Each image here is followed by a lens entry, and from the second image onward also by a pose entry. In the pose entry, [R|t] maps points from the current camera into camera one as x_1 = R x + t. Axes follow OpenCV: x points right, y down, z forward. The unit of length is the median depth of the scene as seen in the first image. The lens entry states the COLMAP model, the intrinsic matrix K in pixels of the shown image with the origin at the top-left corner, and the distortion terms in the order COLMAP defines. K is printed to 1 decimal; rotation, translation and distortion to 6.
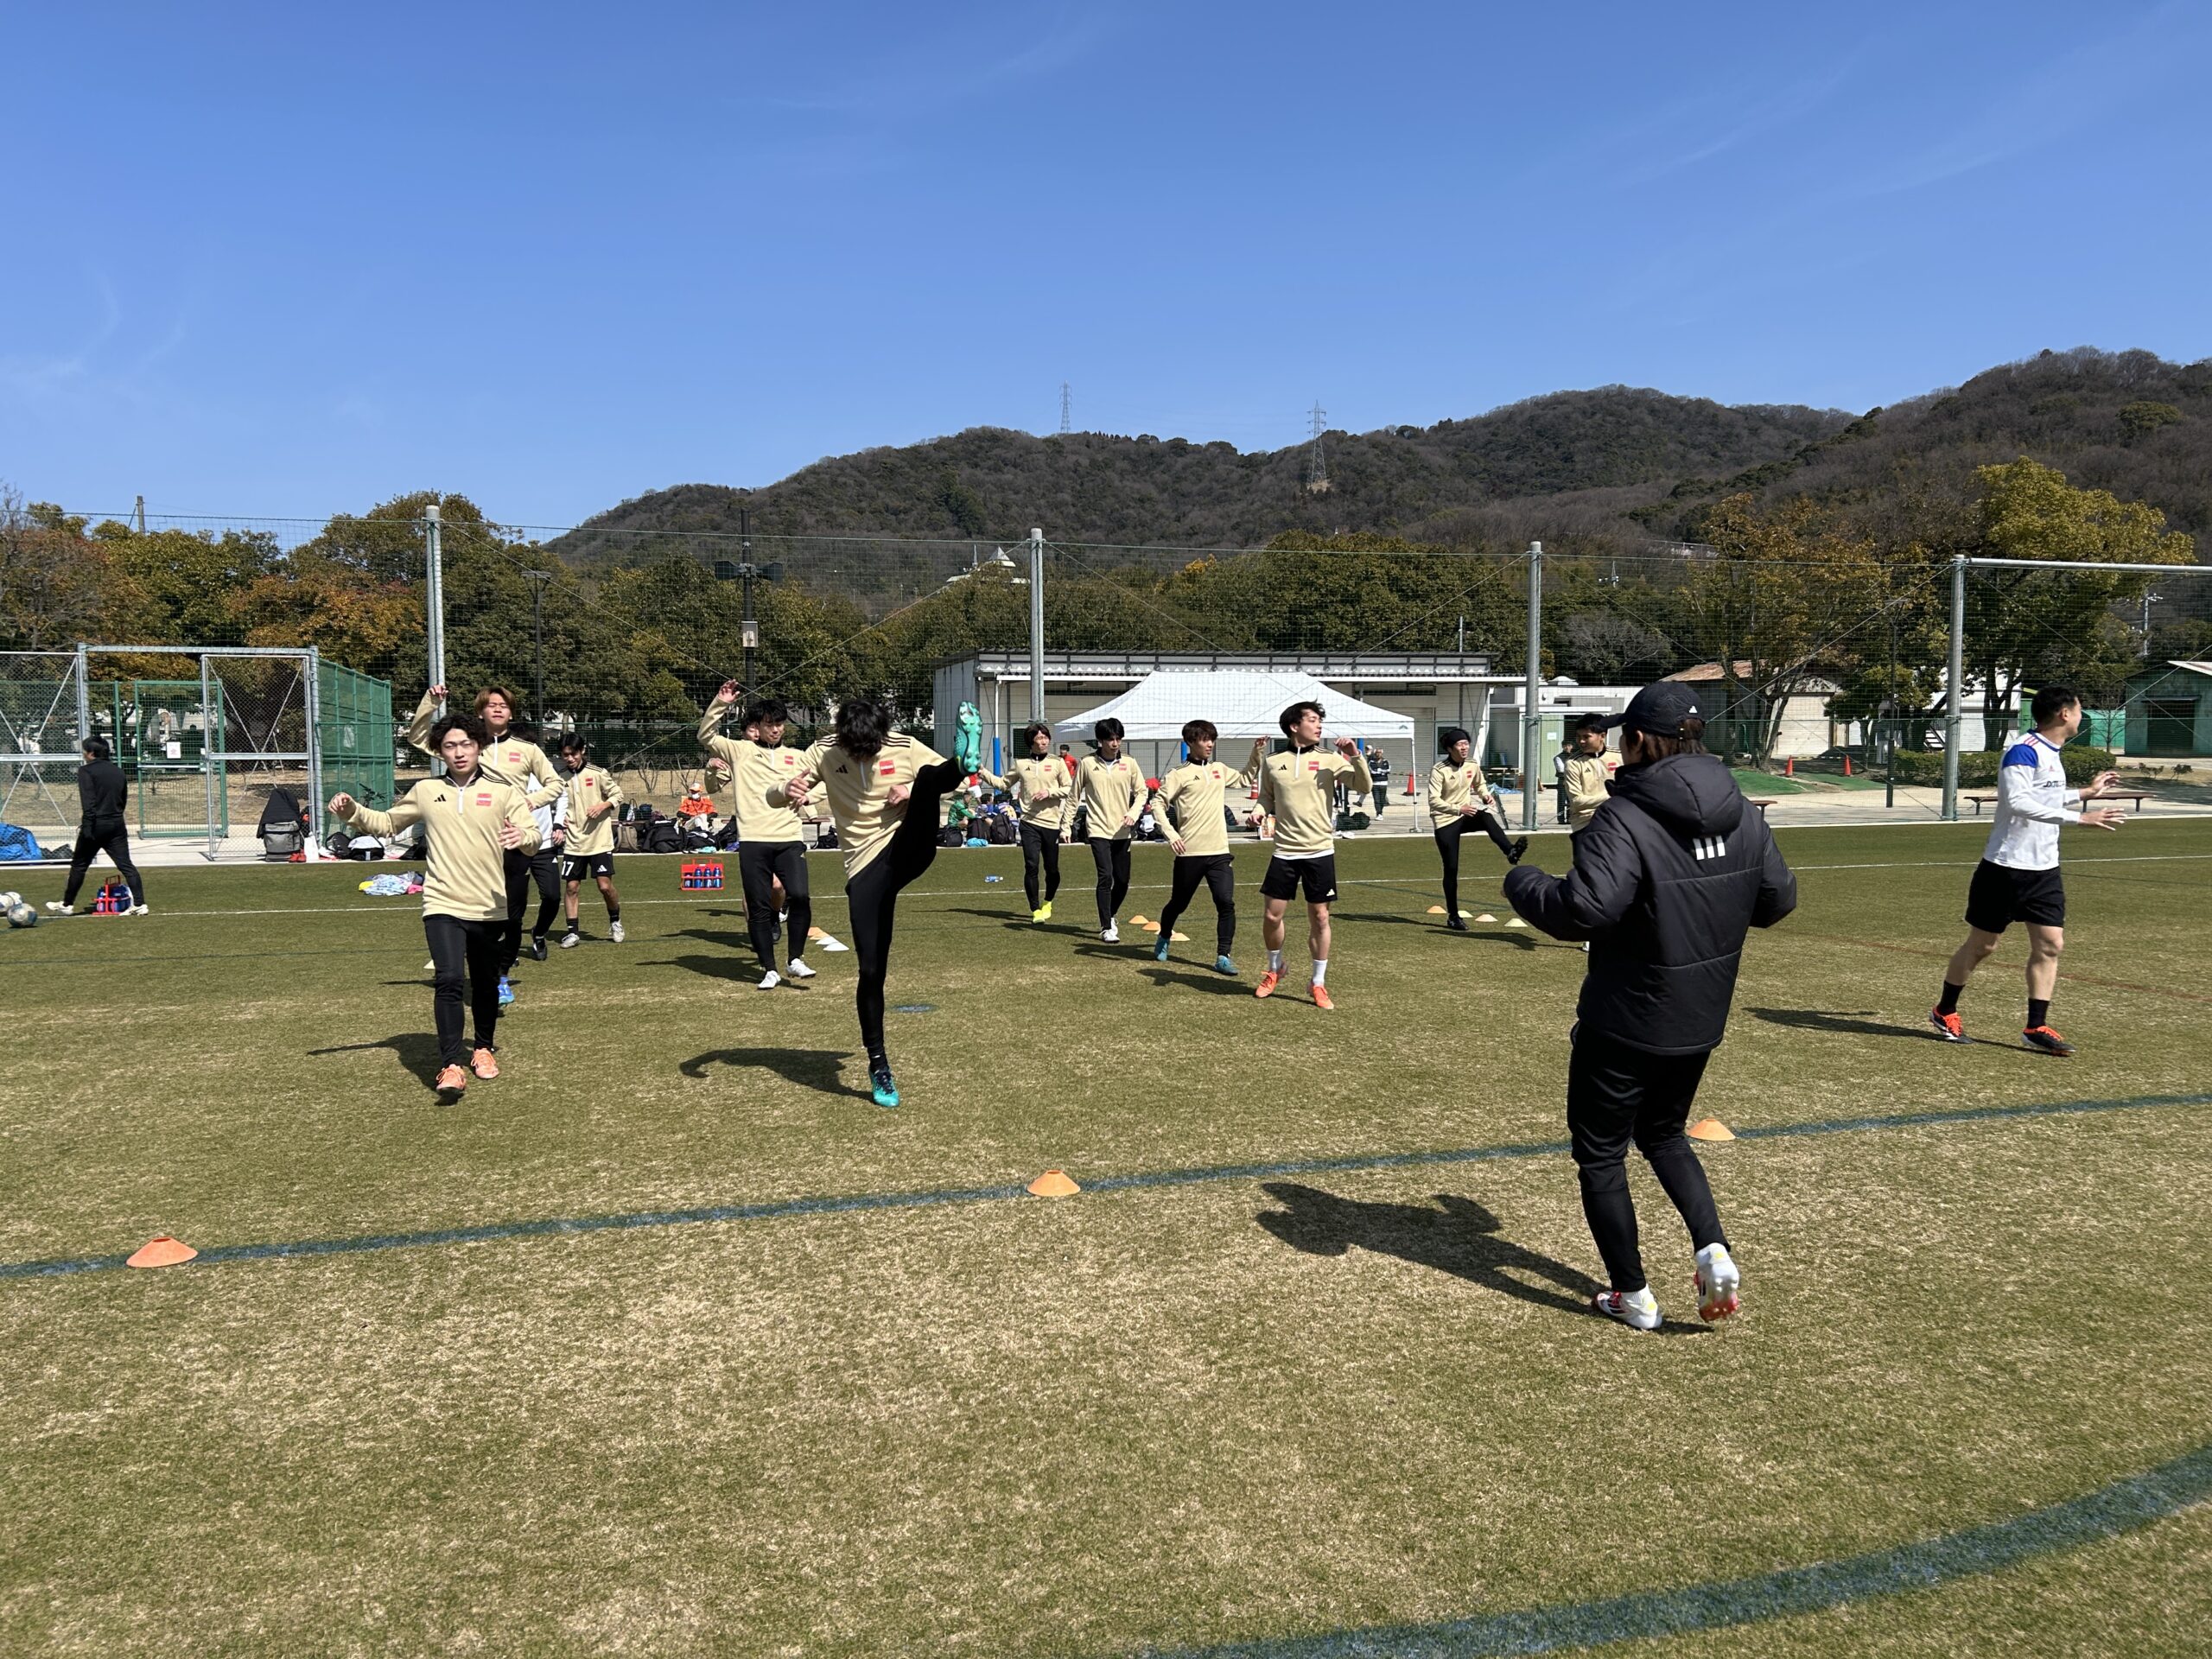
lens RADIAL K [[1679.2, 0, 1102.0], [0, 1679.2, 850.4], [0, 0, 1]] dist [0.074019, -0.069611]
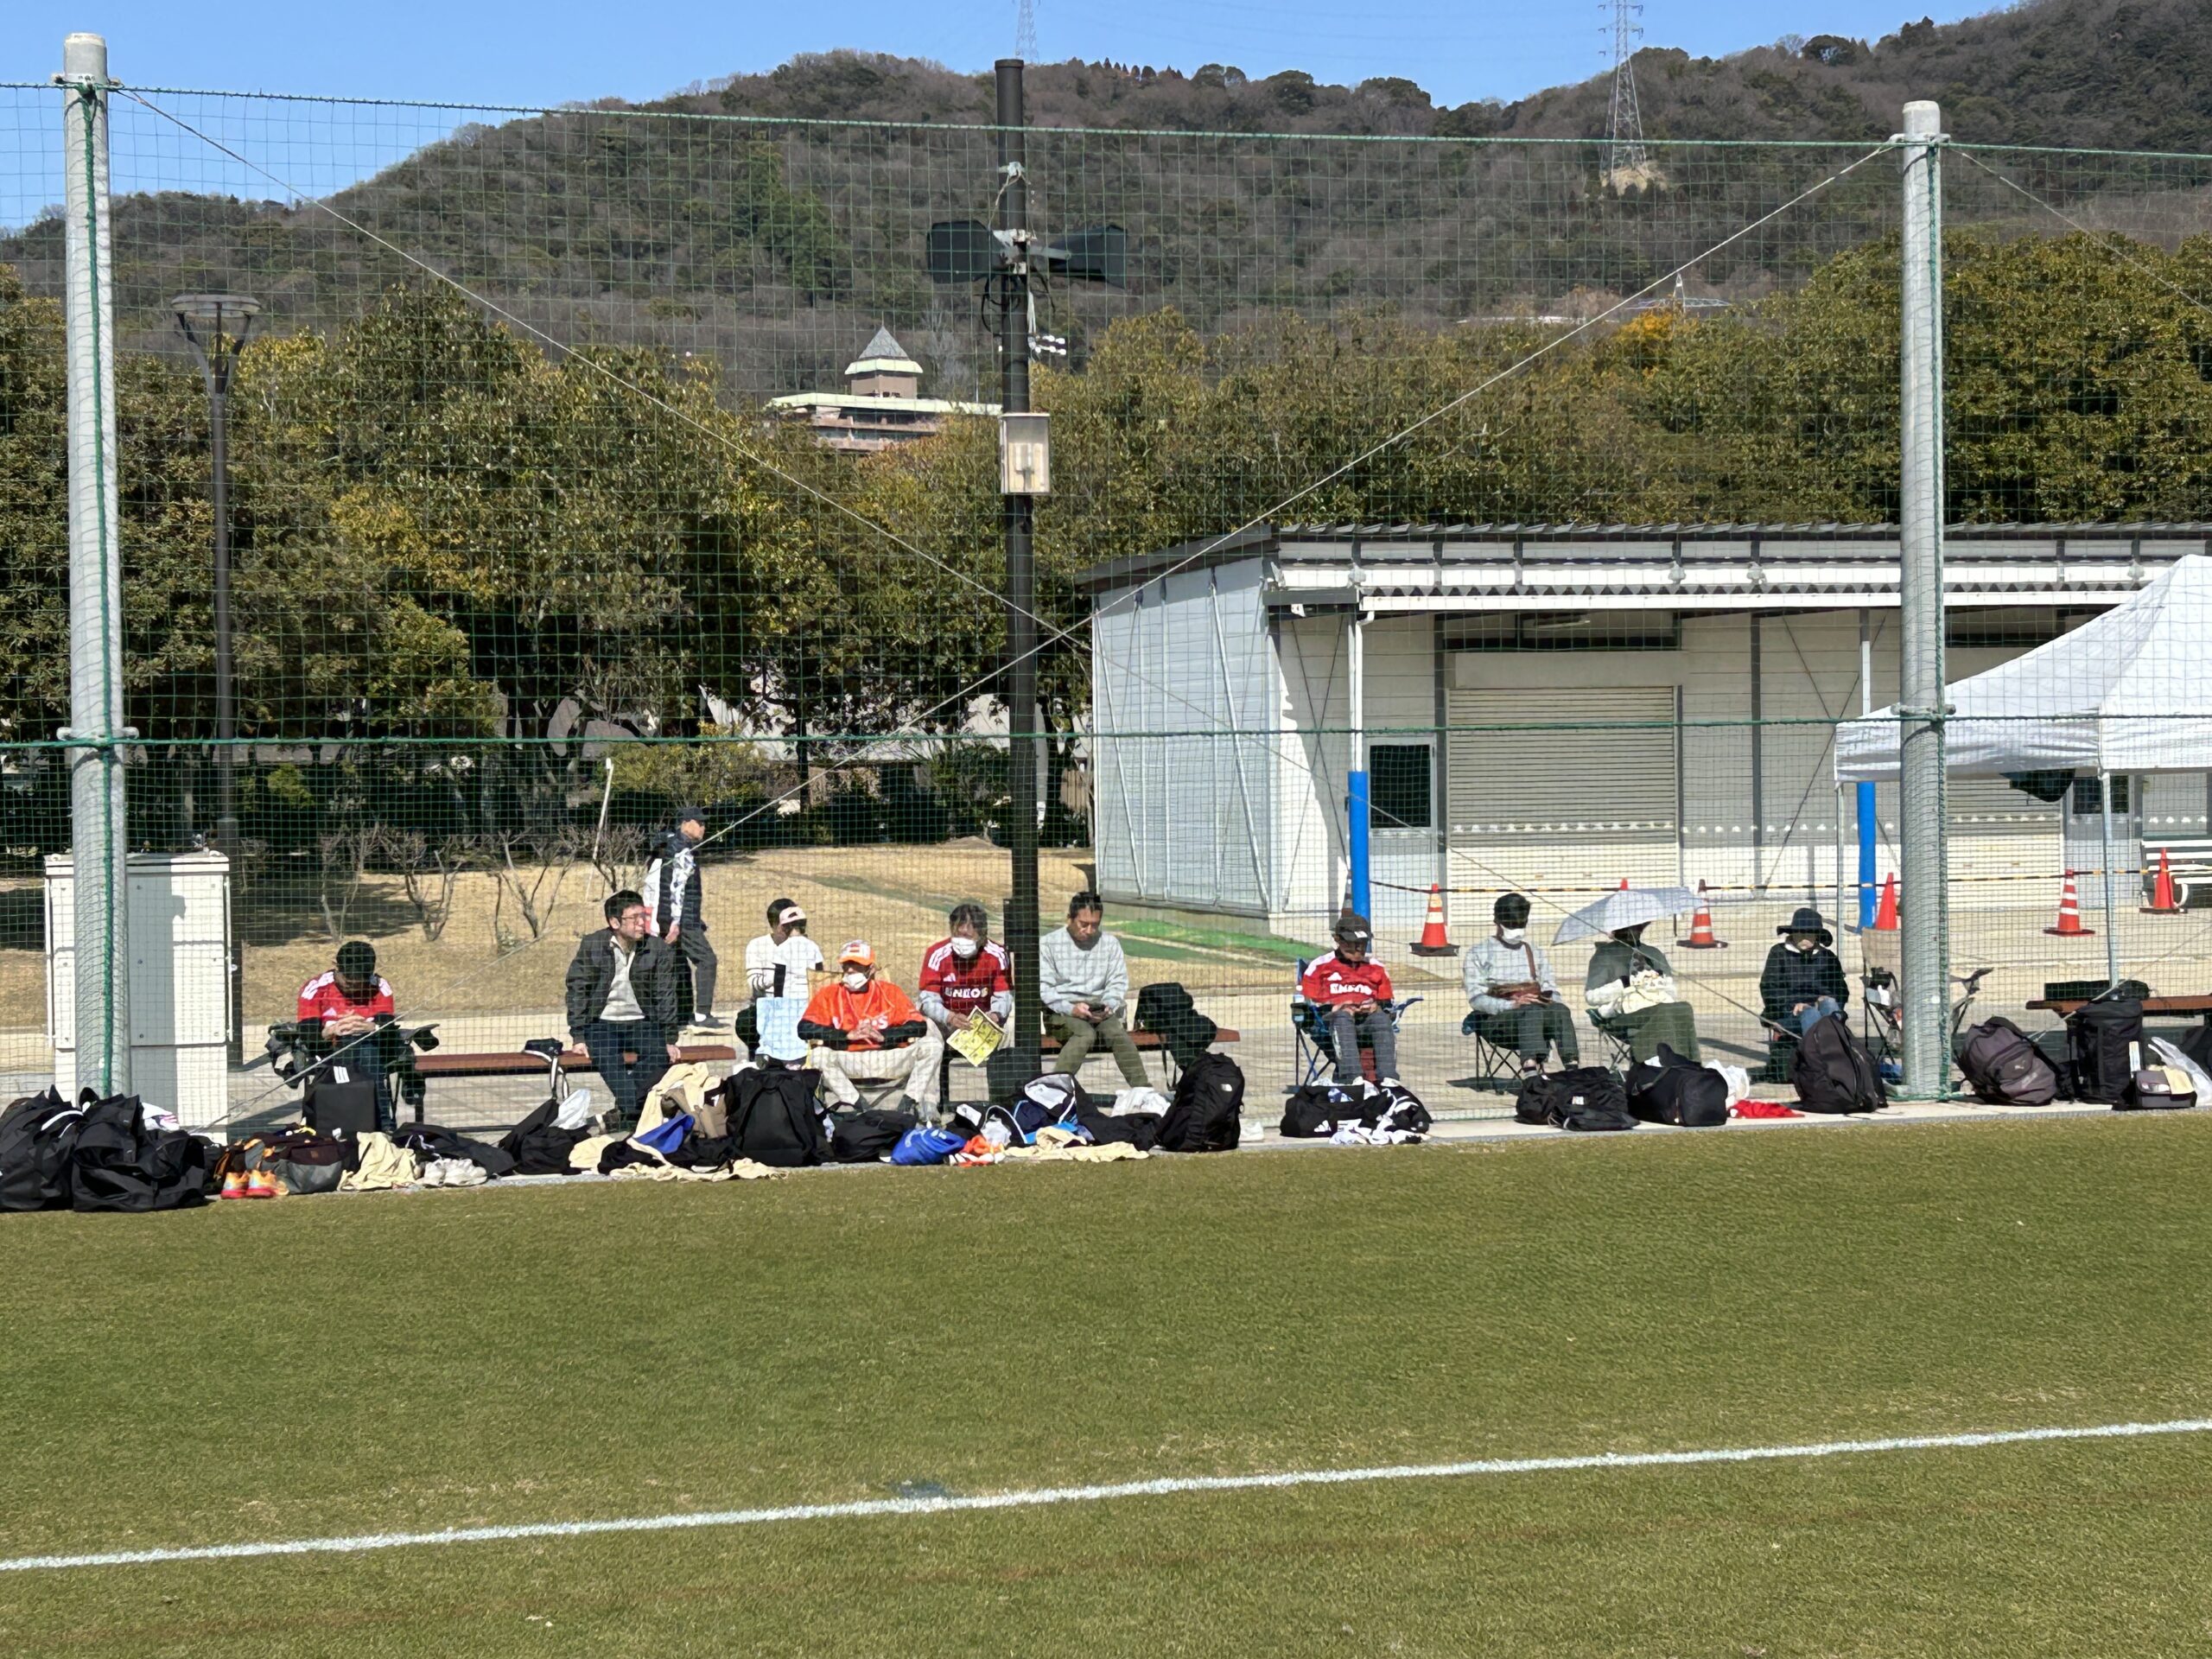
lens RADIAL K [[3938.7, 0, 1122.6], [0, 3938.7, 838.9], [0, 0, 1]] dist [0.100701, 0.000000]
pose [[0.999907, -0.013155, 0.003686, -0.055899], [0.013322, 0.998678, -0.049651, -0.005743], [-0.003028, 0.049695, 0.998760, 0.077236]]
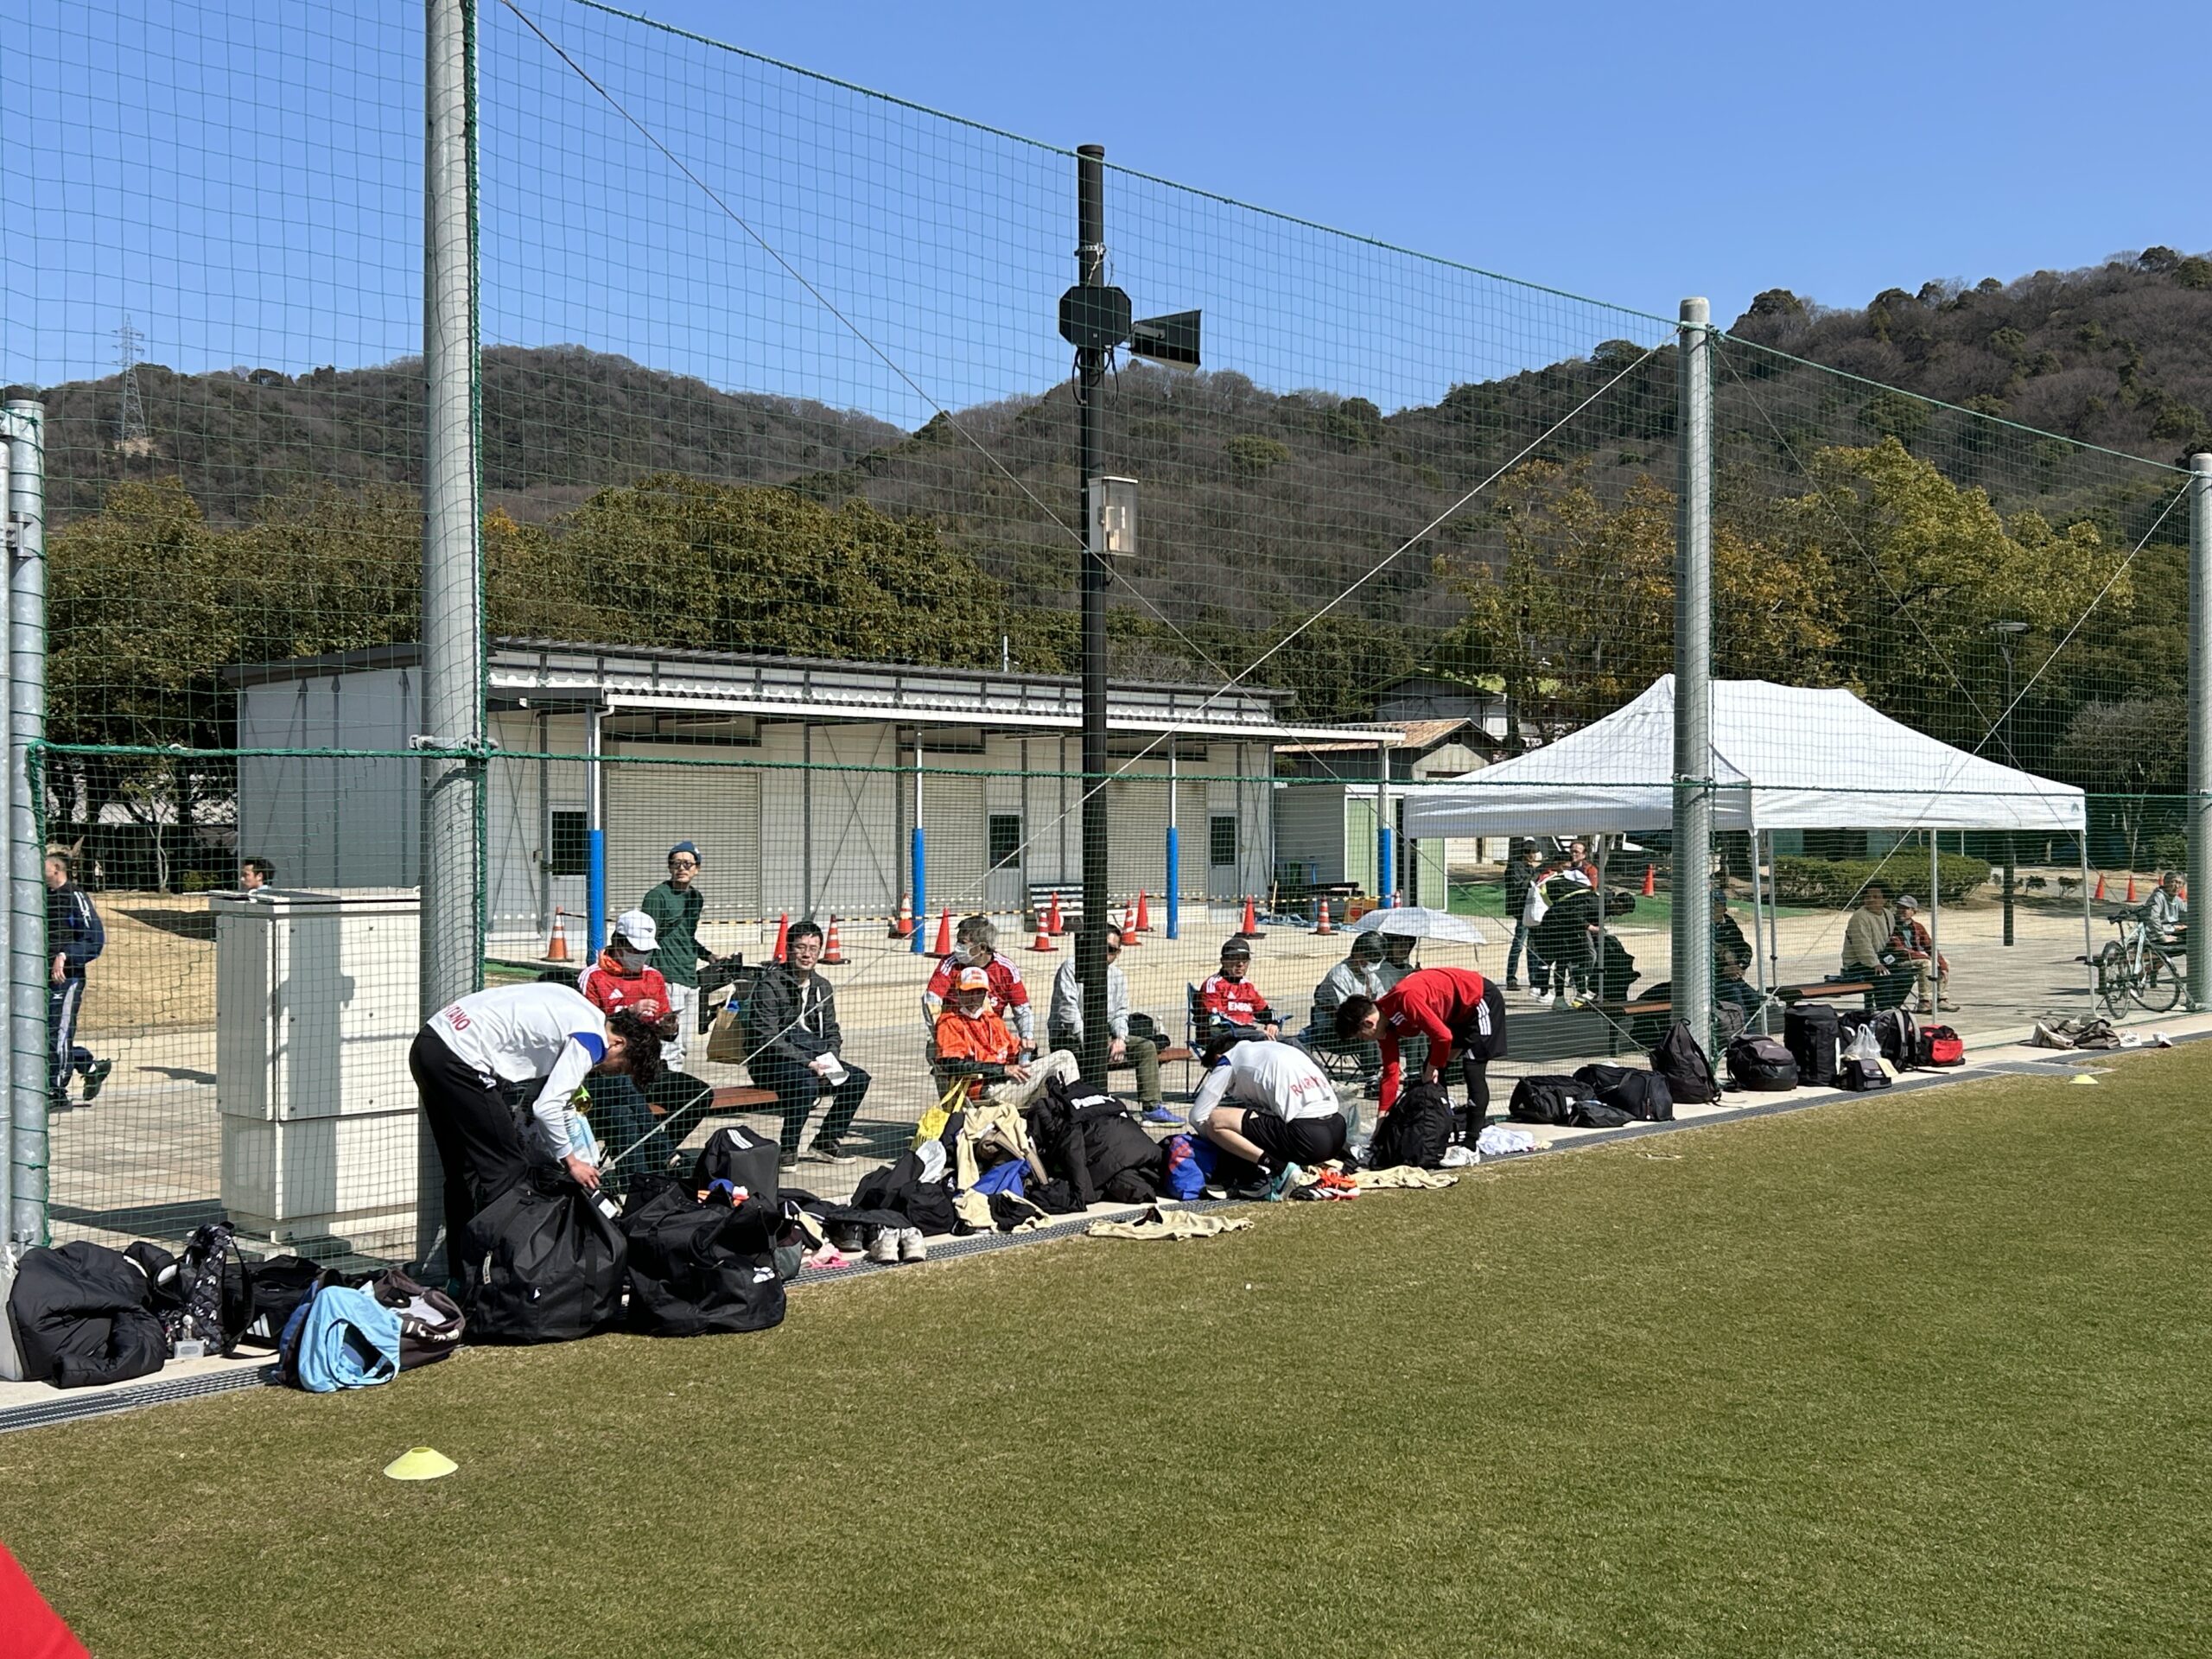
lens RADIAL K [[2394.9, 0, 1117.1], [0, 2394.9, 838.7], [0, 0, 1]] dist [0.030215, 0.000000]
pose [[0.848035, -0.001550, 0.529938, -0.378097], [0.037897, 0.997613, -0.057728, -0.026523], [-0.528584, 0.069038, 0.846069, 0.481235]]
